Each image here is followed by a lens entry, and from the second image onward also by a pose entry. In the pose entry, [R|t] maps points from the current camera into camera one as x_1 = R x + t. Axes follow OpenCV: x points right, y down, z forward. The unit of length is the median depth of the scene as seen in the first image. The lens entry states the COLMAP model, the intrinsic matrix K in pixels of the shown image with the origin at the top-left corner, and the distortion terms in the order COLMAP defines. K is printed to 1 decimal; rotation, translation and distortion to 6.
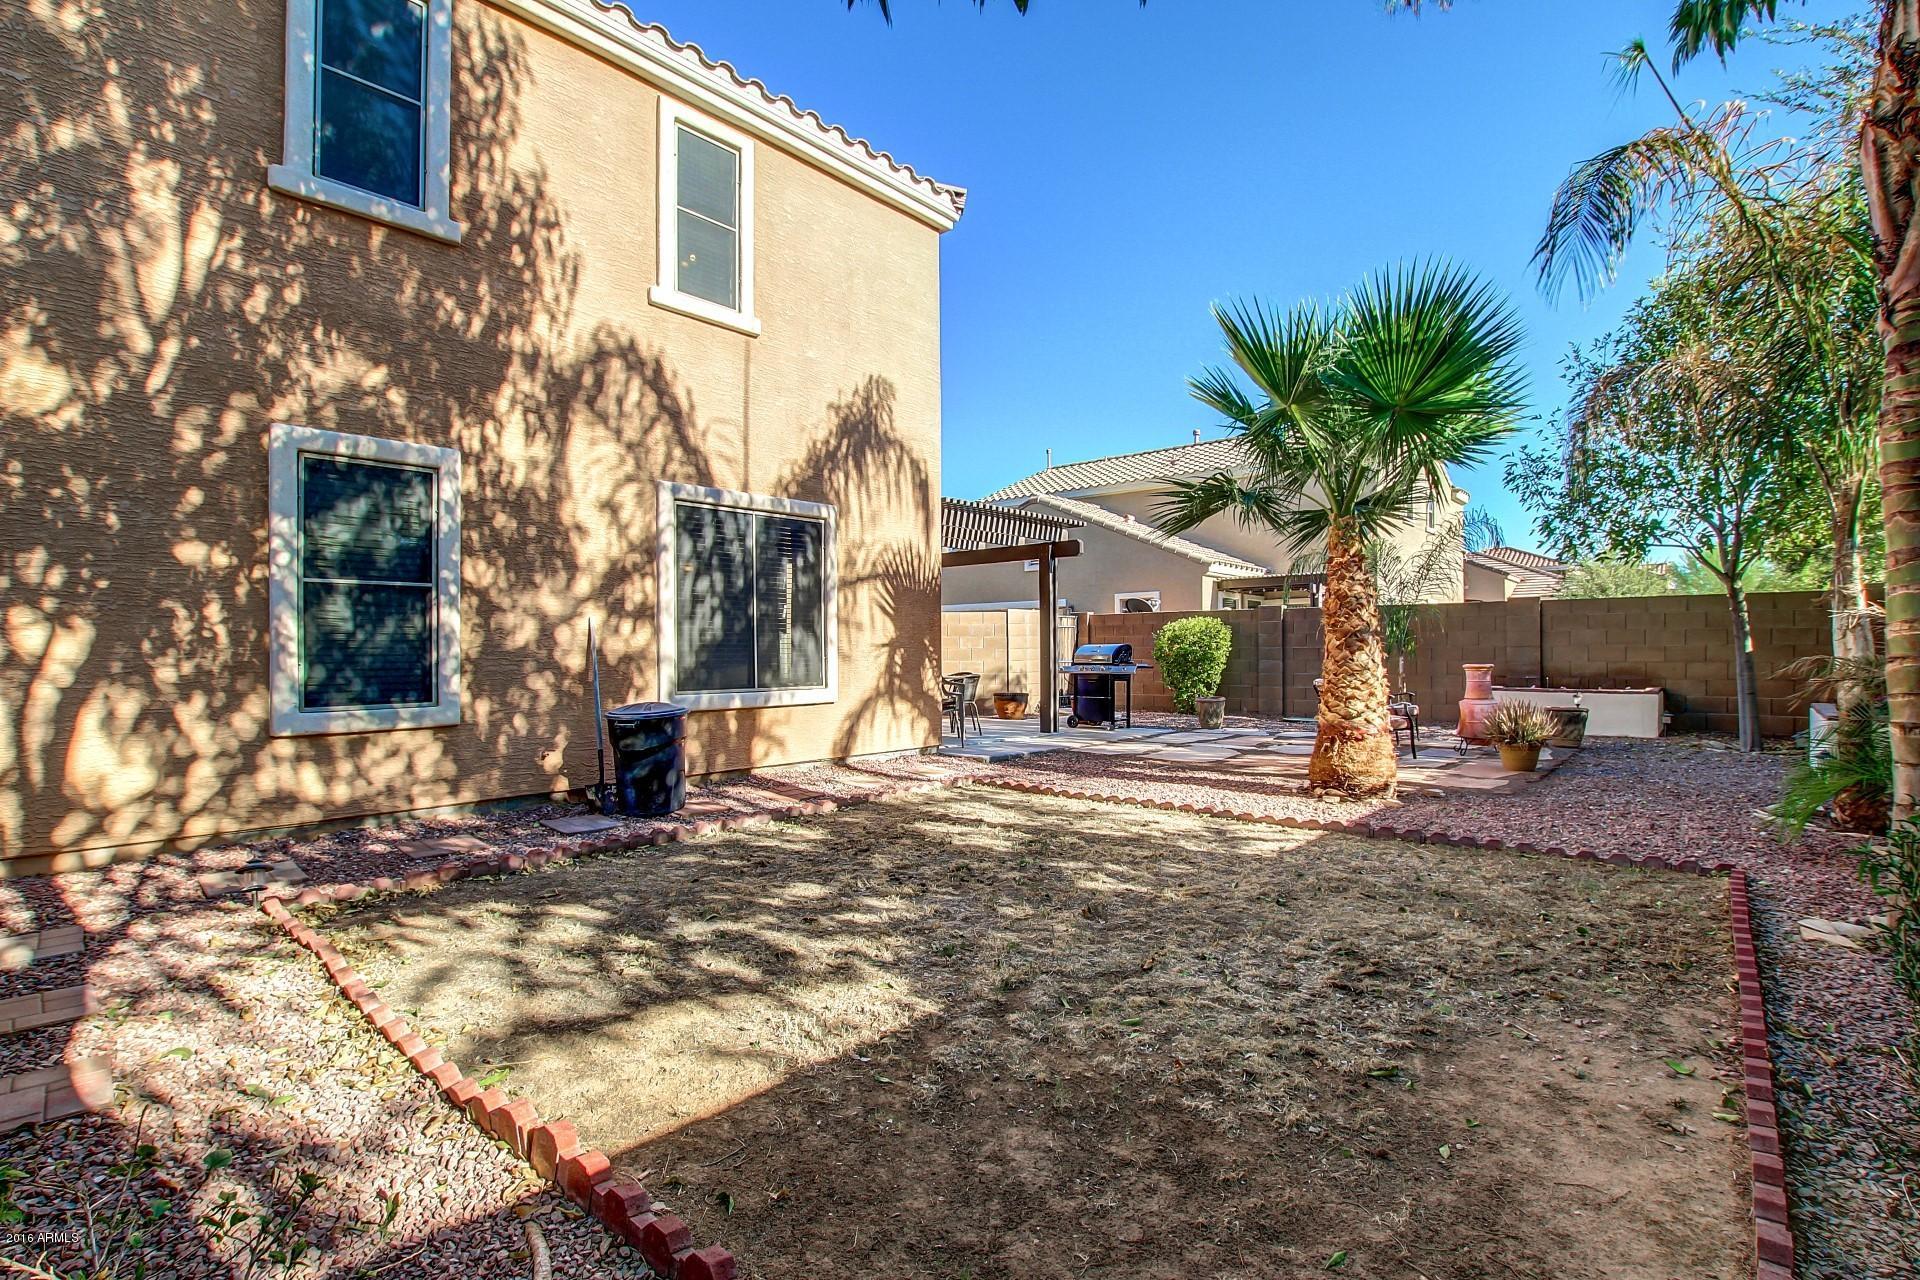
lens RADIAL K [[902.1, 0, 951.1], [0, 902.1, 650.5], [0, 0, 1]] dist [-0.028231, 0.000887]
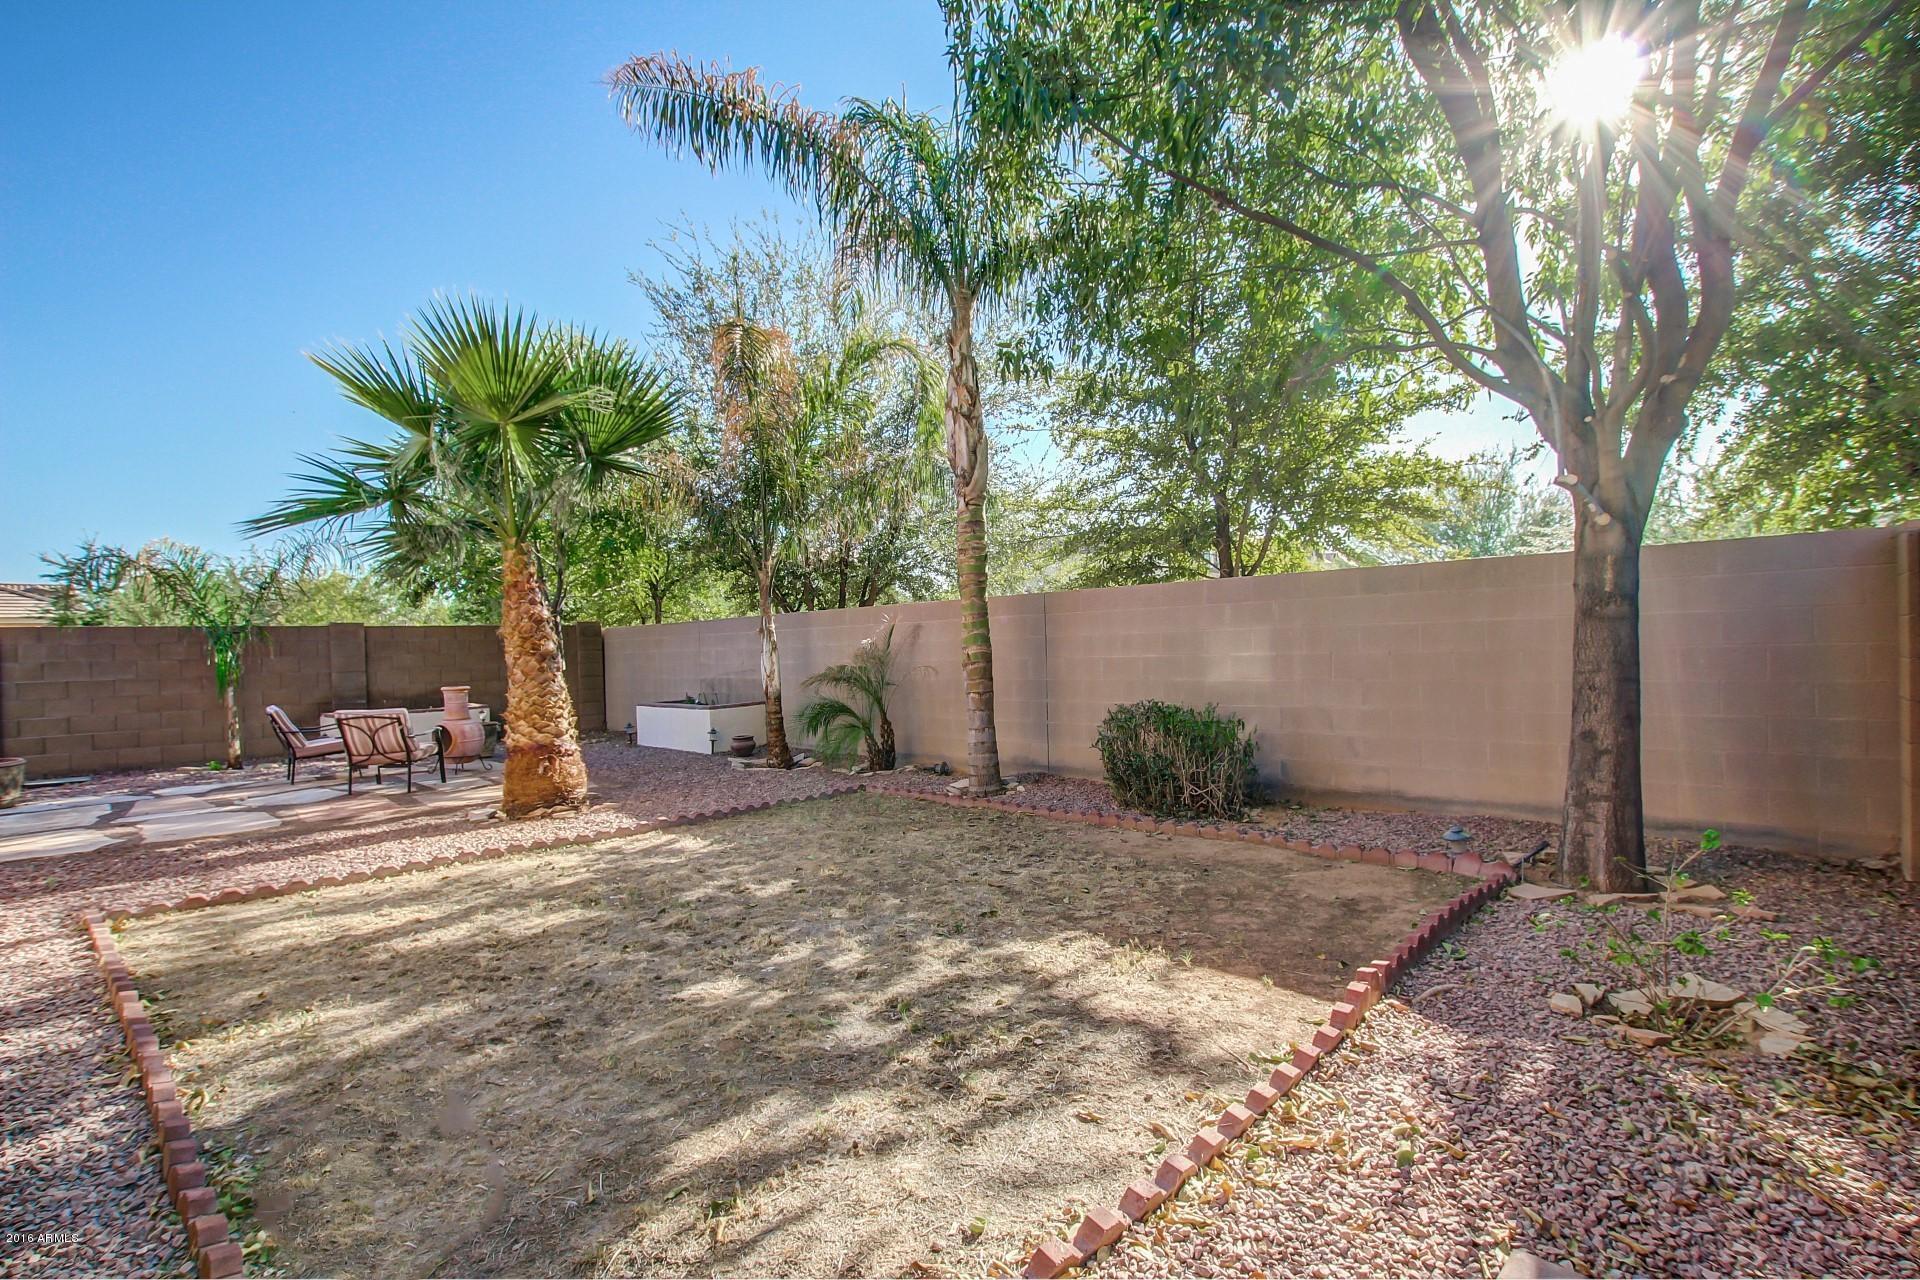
lens RADIAL K [[902.1, 0, 951.1], [0, 902.1, 650.5], [0, 0, 1]] dist [-0.028231, 0.000887]
pose [[0.029709, -0.004218, 0.999550, -1.126547], [0.035975, 0.999348, 0.003148, -0.023877], [-0.998911, 0.035866, 0.029841, 0.934637]]
